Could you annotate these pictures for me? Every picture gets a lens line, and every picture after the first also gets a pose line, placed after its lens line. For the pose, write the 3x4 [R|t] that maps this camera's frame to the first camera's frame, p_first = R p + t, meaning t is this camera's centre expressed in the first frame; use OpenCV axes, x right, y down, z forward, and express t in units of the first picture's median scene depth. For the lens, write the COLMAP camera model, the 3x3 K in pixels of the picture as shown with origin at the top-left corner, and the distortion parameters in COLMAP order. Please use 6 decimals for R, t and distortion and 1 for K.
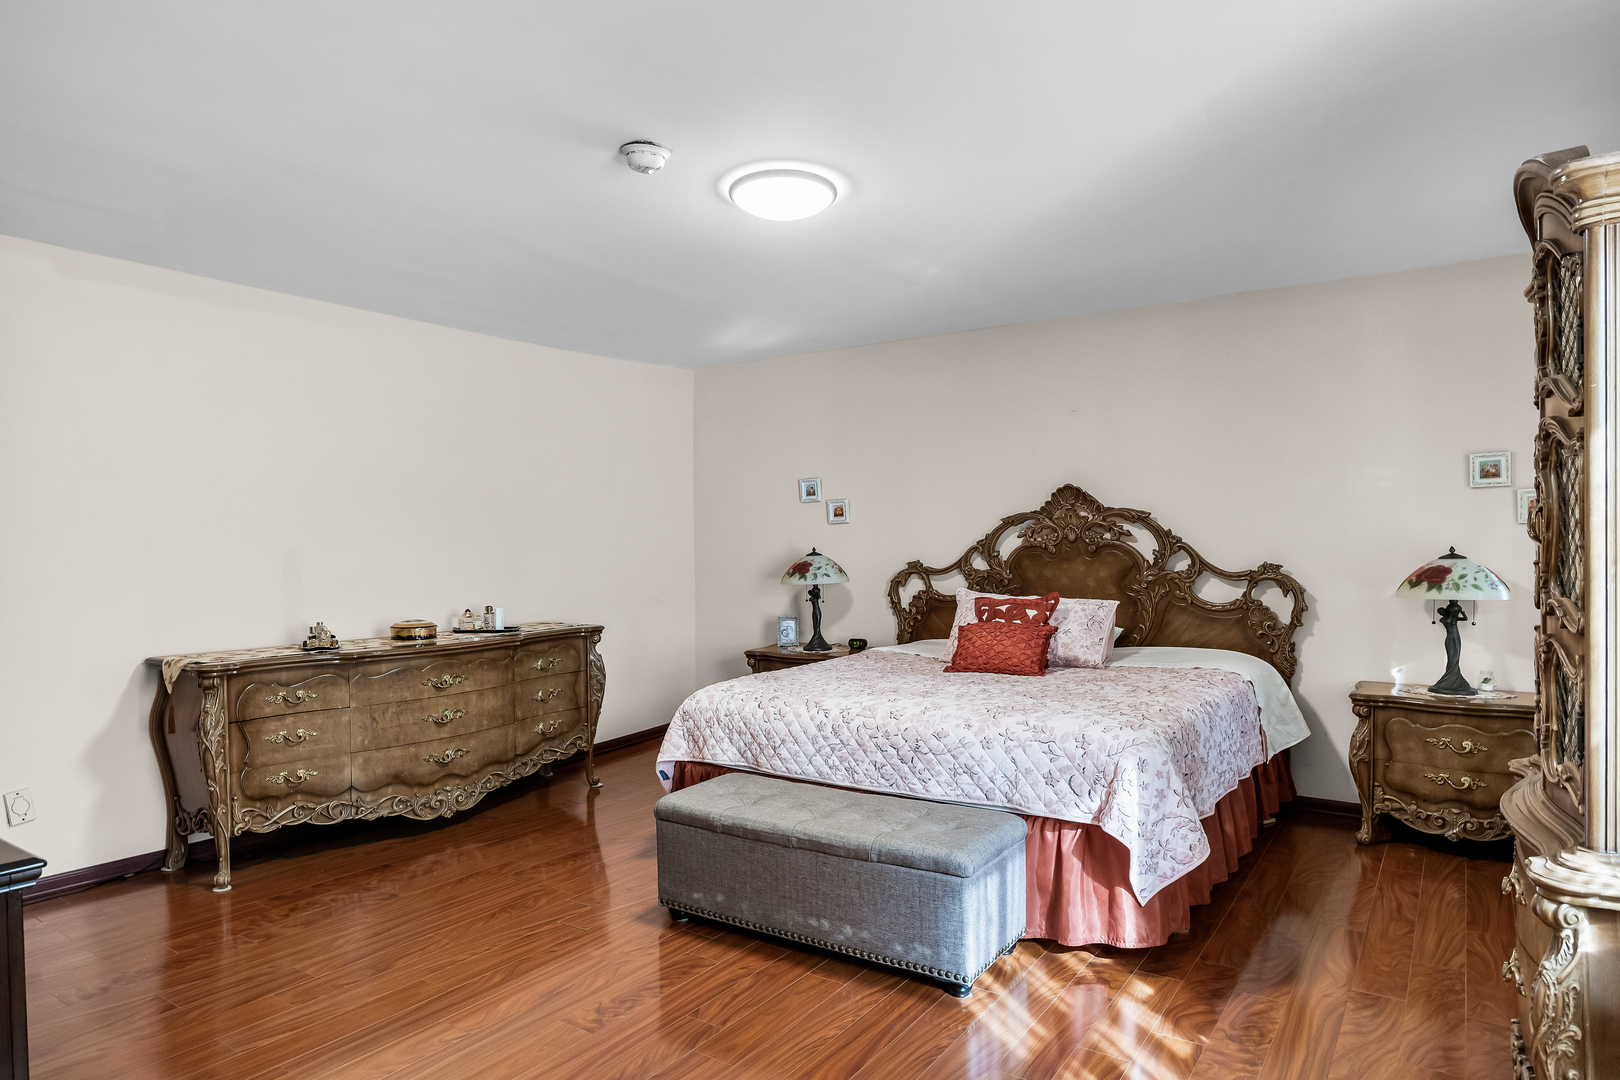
lens RADIAL K [[955.3, 0, 821.9], [0, 955.3, 532.4], [0, 0, 1]] dist [-0.012667, 0.000753]
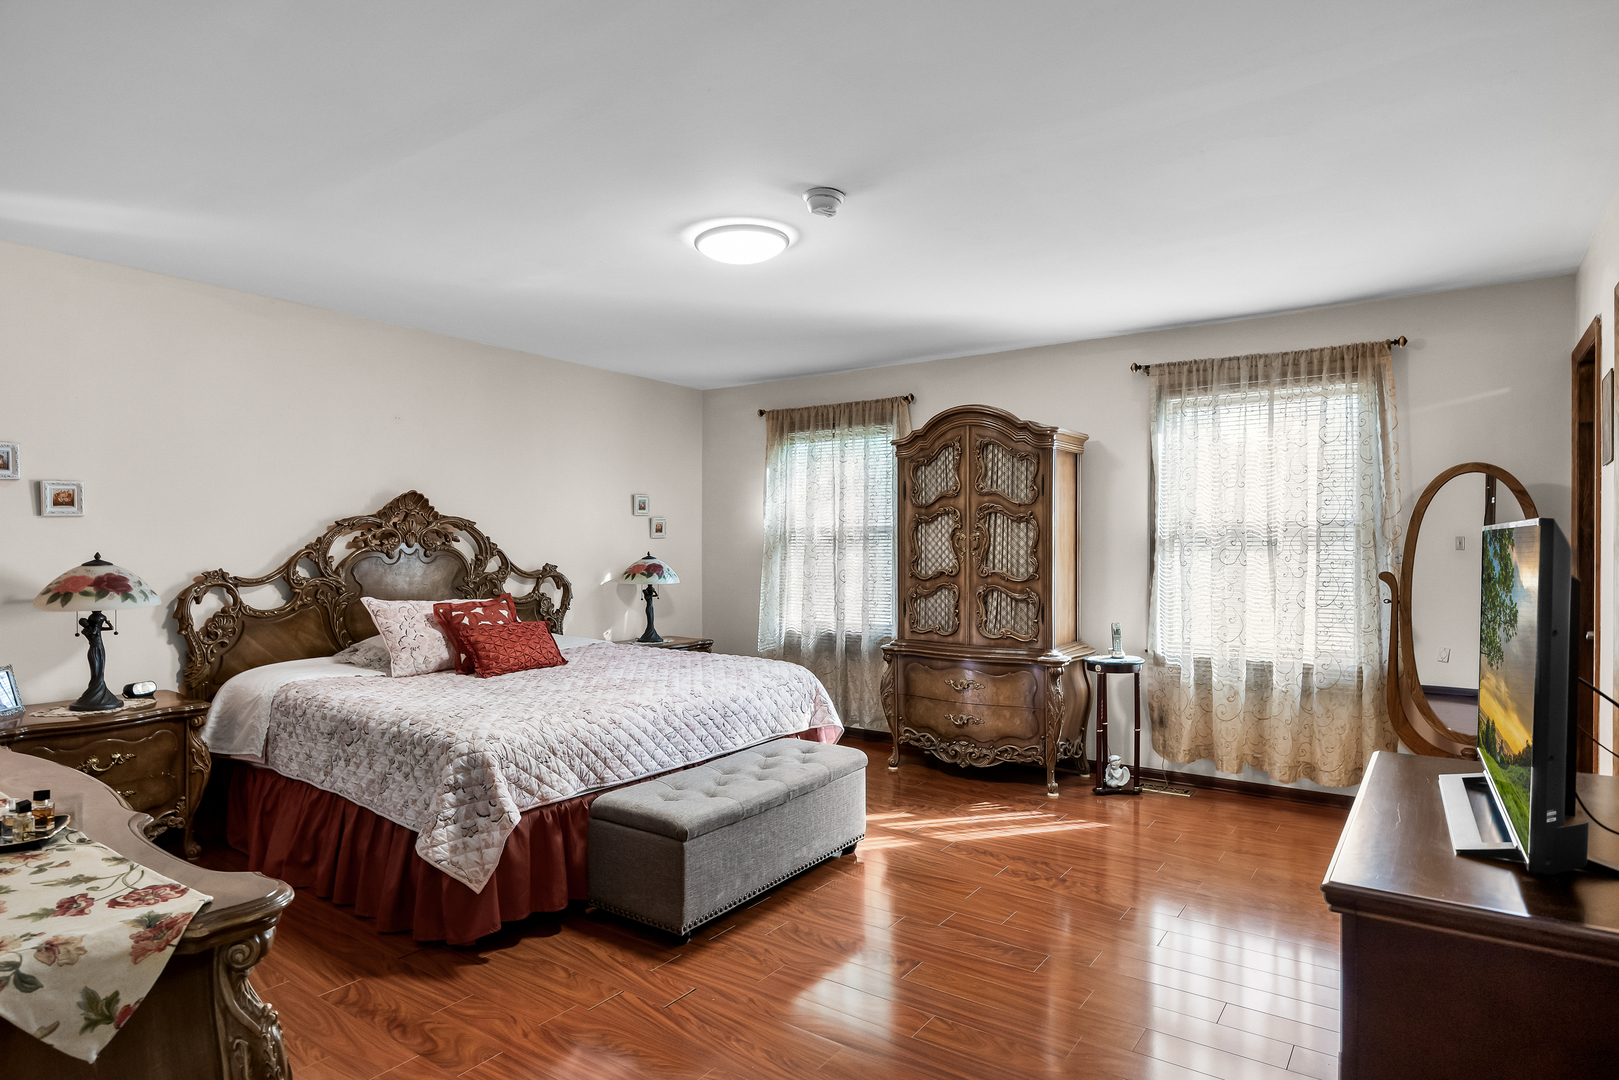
lens RADIAL K [[887.9, 0, 809.9], [0, 887.9, 555.7], [0, 0, 1]] dist [-0.002873, -0.002326]
pose [[0.048897, -0.003660, 0.998797, -0.697929], [-0.005380, 0.999978, 0.003927, 0.014377], [-0.998789, -0.005566, 0.048877, 0.576817]]
